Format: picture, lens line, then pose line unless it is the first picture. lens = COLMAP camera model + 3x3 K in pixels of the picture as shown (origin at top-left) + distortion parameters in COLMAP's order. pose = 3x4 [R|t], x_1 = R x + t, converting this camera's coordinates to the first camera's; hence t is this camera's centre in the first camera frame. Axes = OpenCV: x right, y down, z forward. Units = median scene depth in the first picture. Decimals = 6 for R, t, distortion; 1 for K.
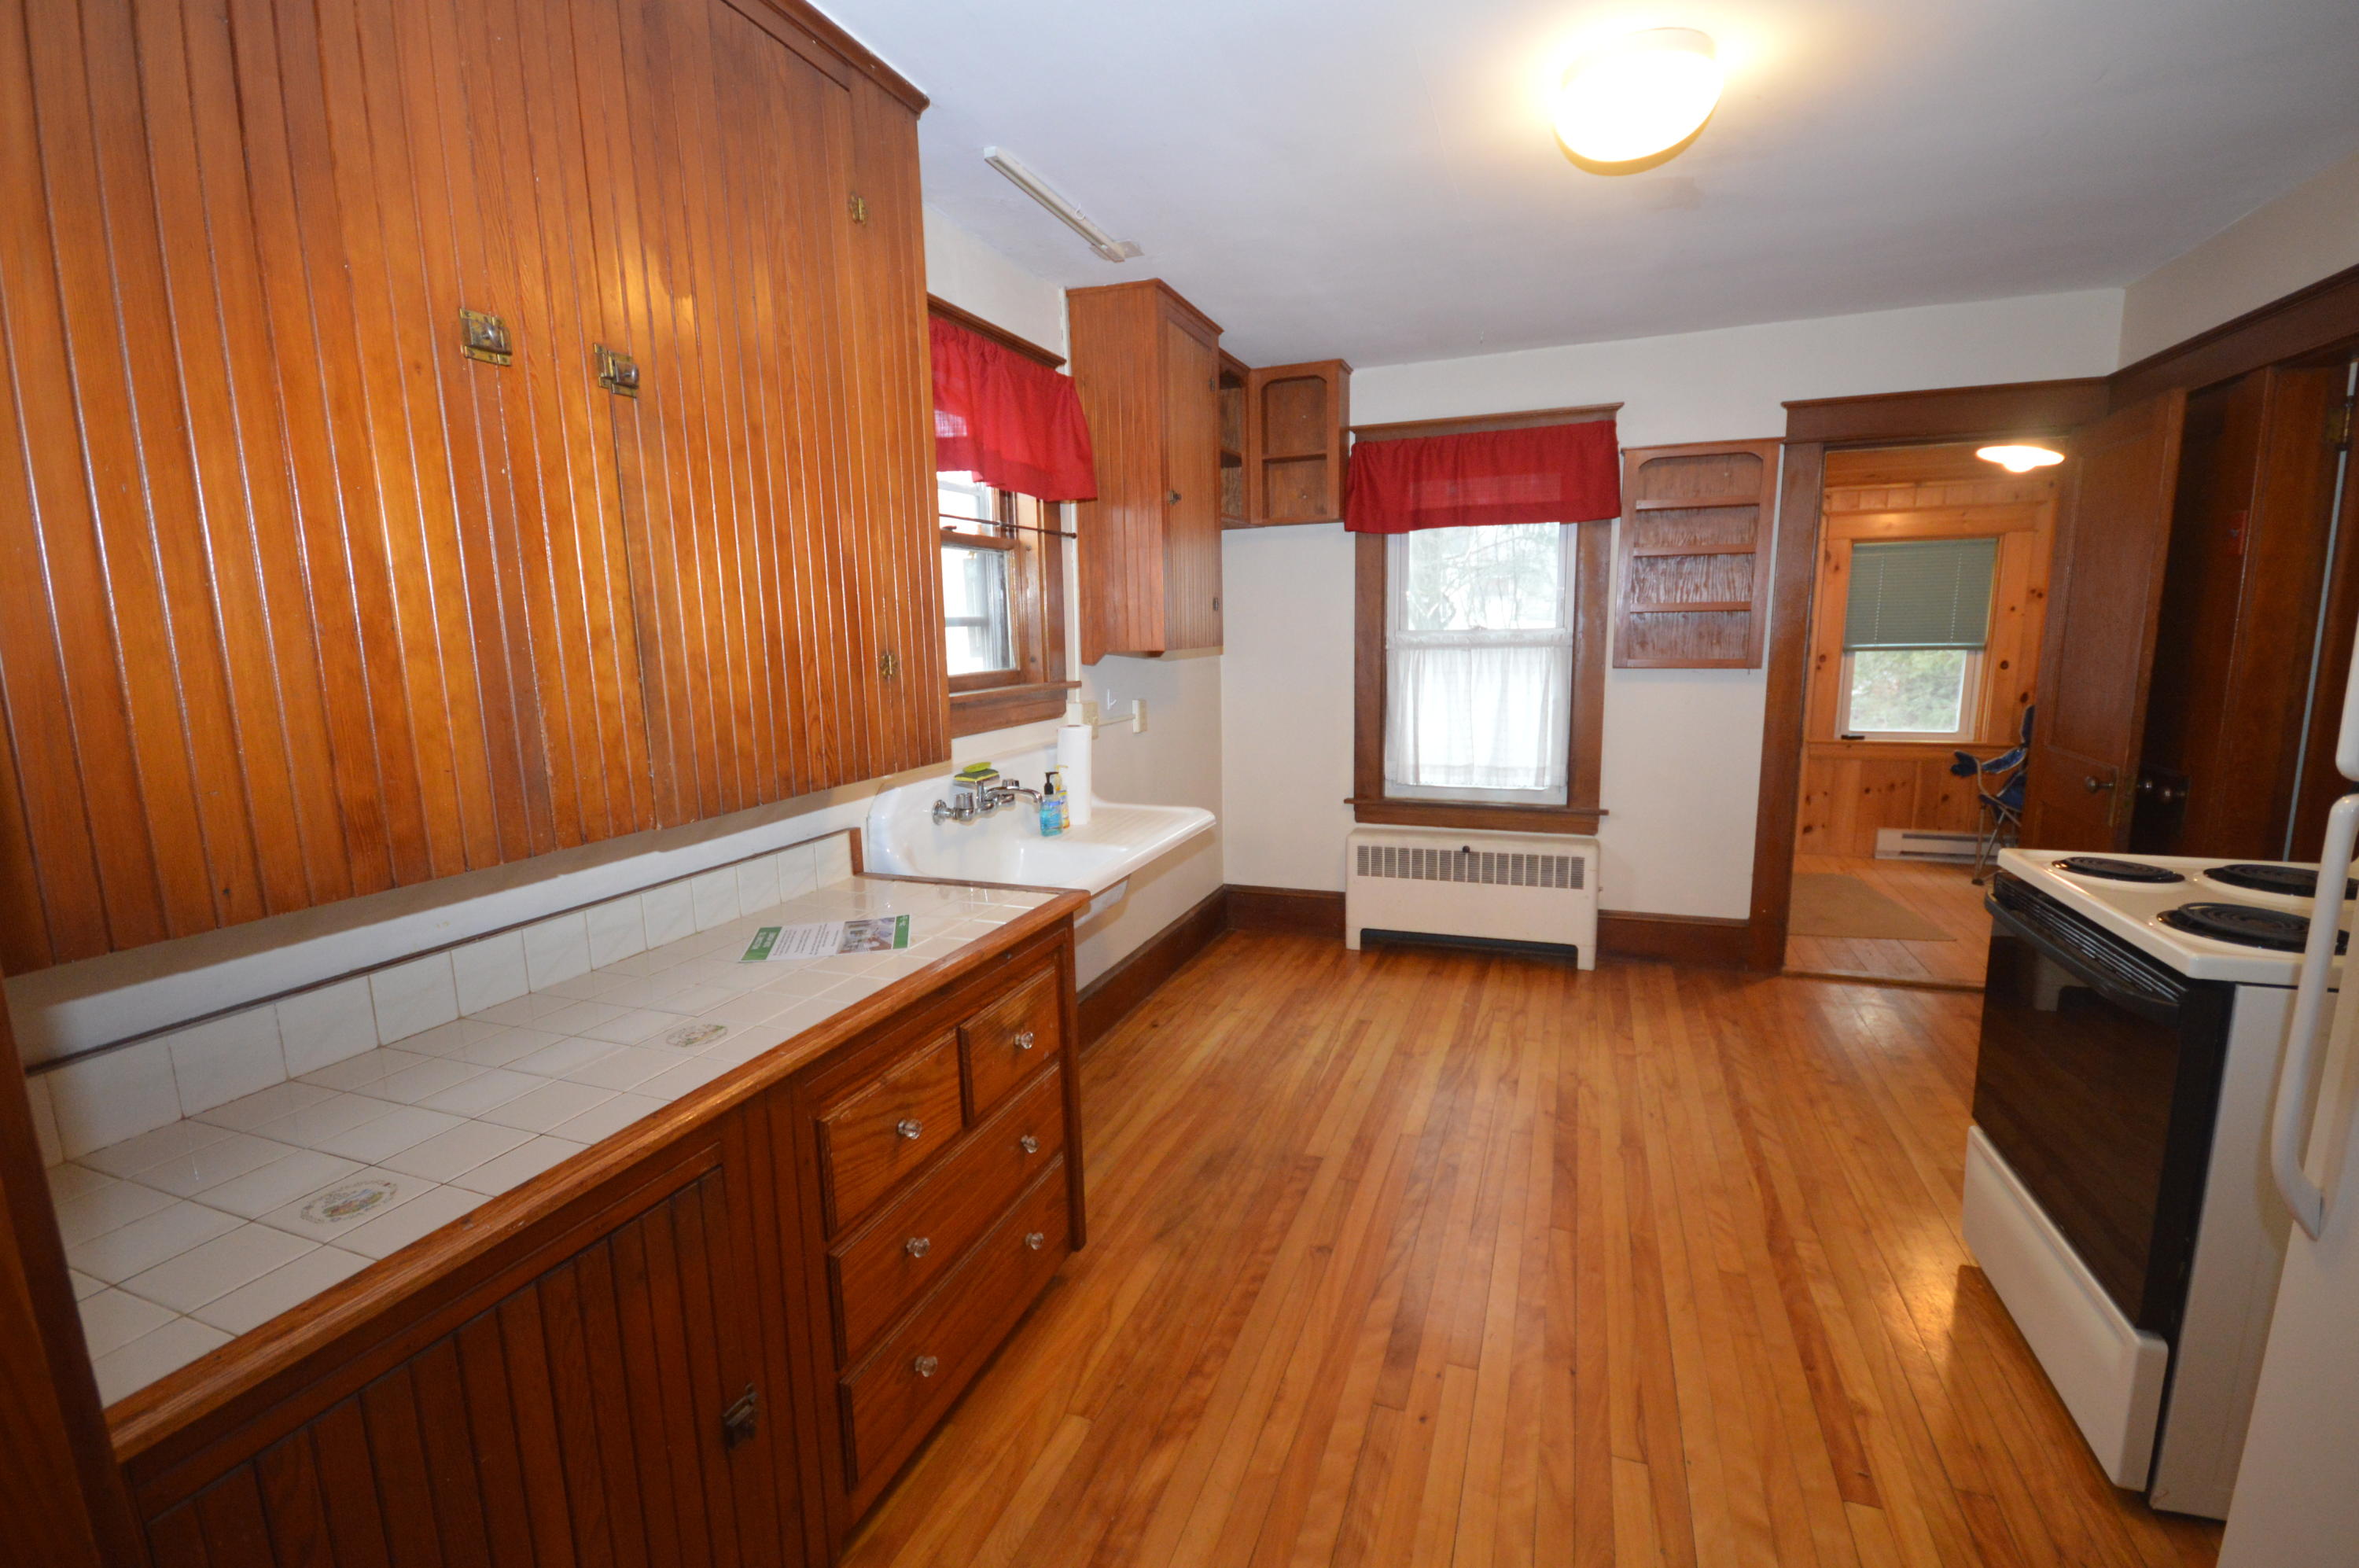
lens RADIAL K [[1044.7, 0, 1180.3], [0, 1044.7, 791.9], [0, 0, 1]] dist [0.004771, -0.005973]
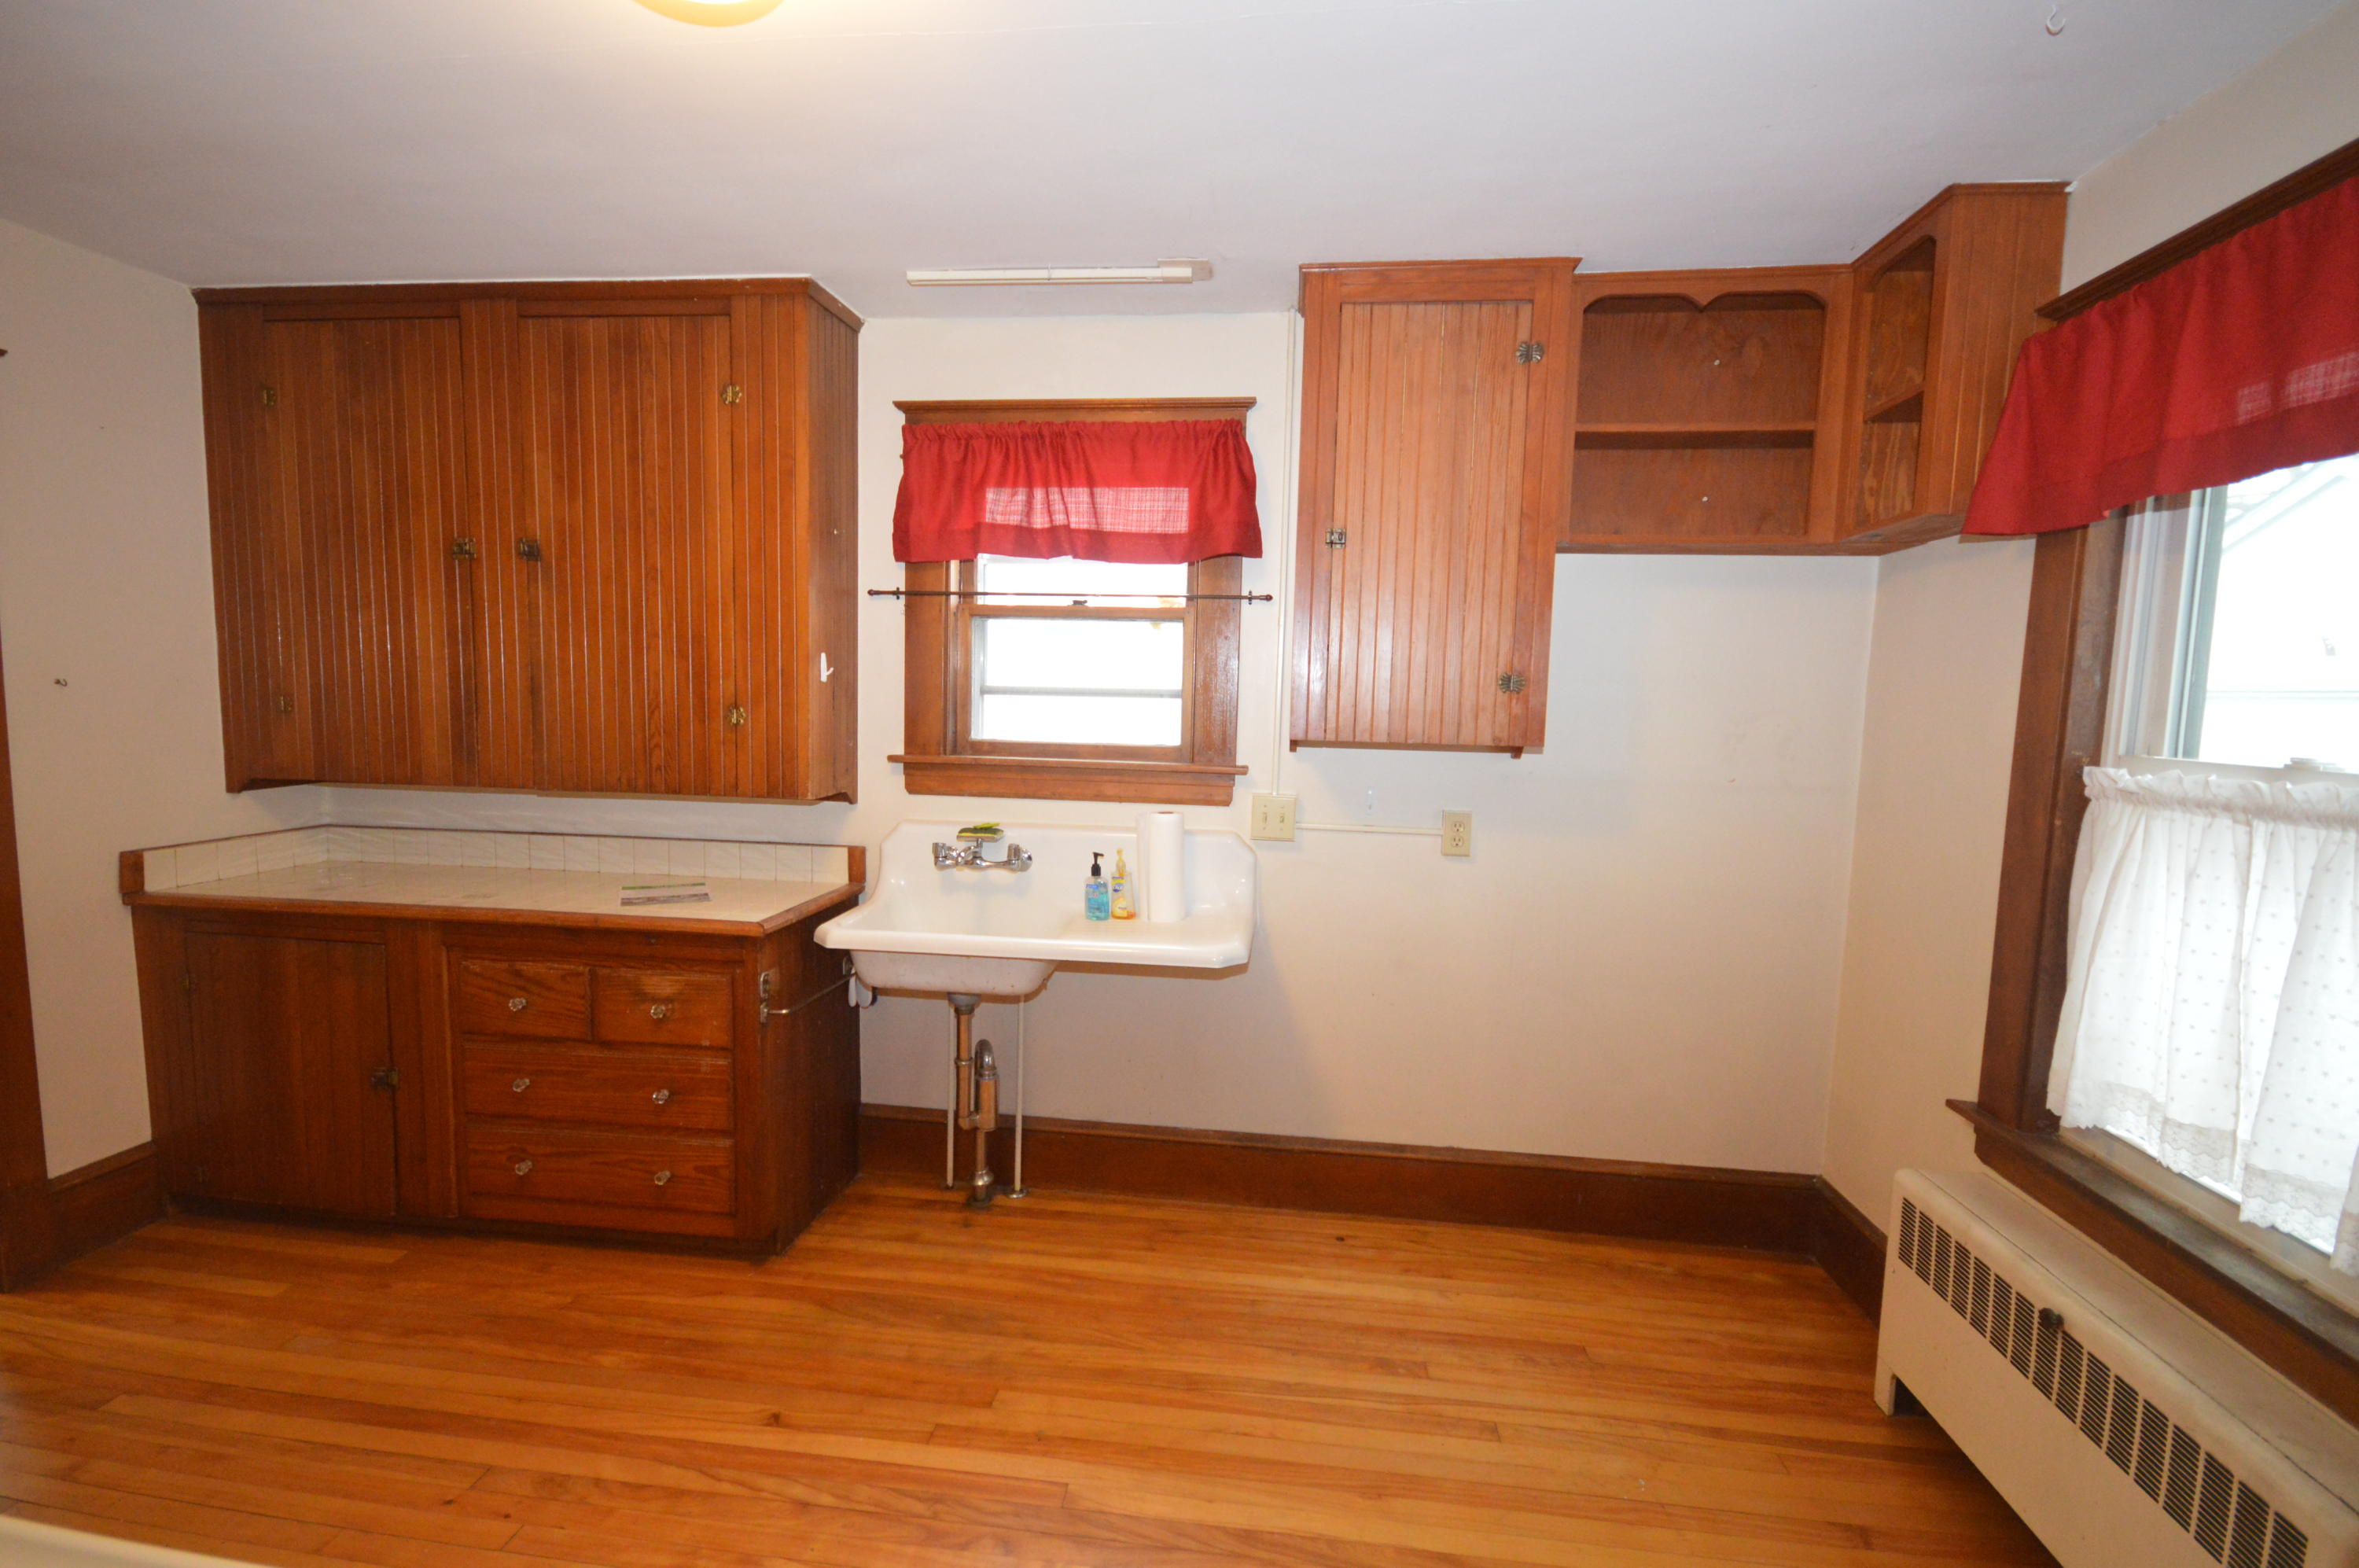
lens RADIAL K [[1044.7, 0, 1174.1], [0, 1044.7, 796.3], [0, 0, 1]] dist [0.004771, -0.005973]
pose [[0.248432, 0.118407, -0.961385, 0.759348], [-0.185763, 0.979903, 0.072684, -0.144439], [0.950670, 0.160533, 0.265435, 0.773408]]
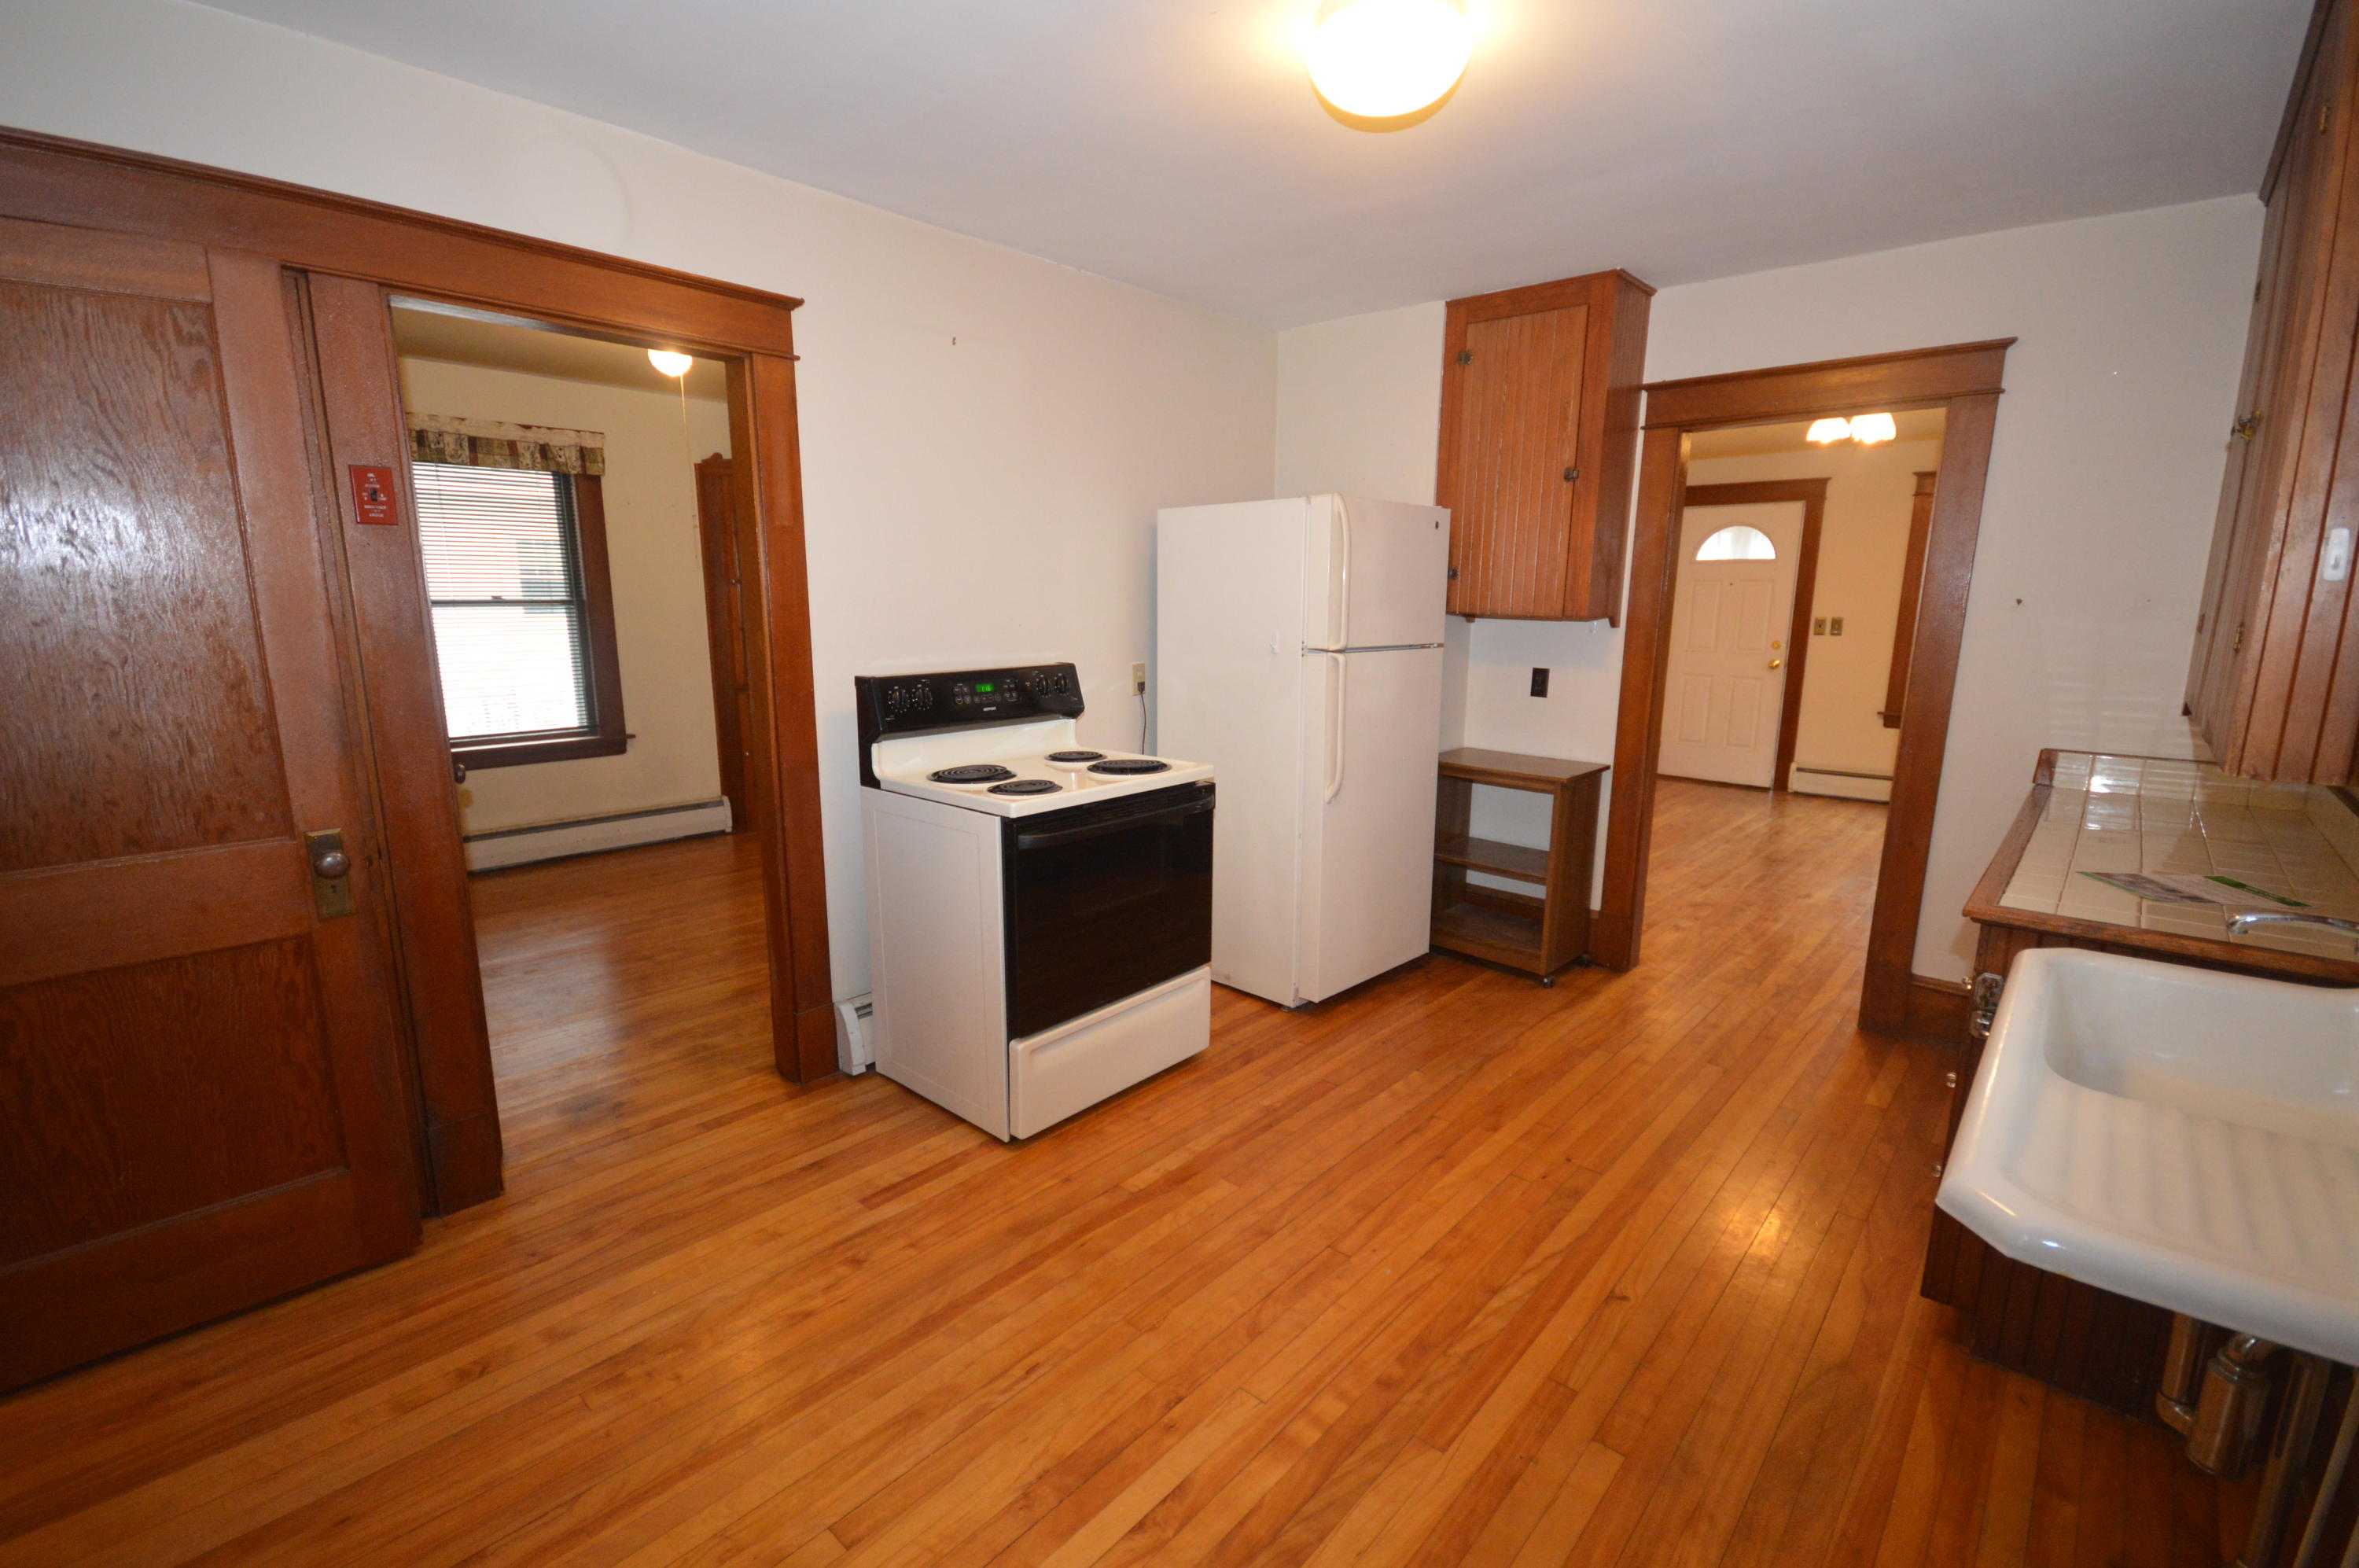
lens RADIAL K [[1044.7, 0, 1177.7], [0, 1044.7, 801.6], [0, 0, 1]] dist [0.004771, -0.005973]
pose [[-0.936017, -0.057418, 0.347240, 0.155263], [0.067016, 0.939476, 0.335996, -0.221627], [-0.345516, 0.337768, -0.875518, 1.369955]]
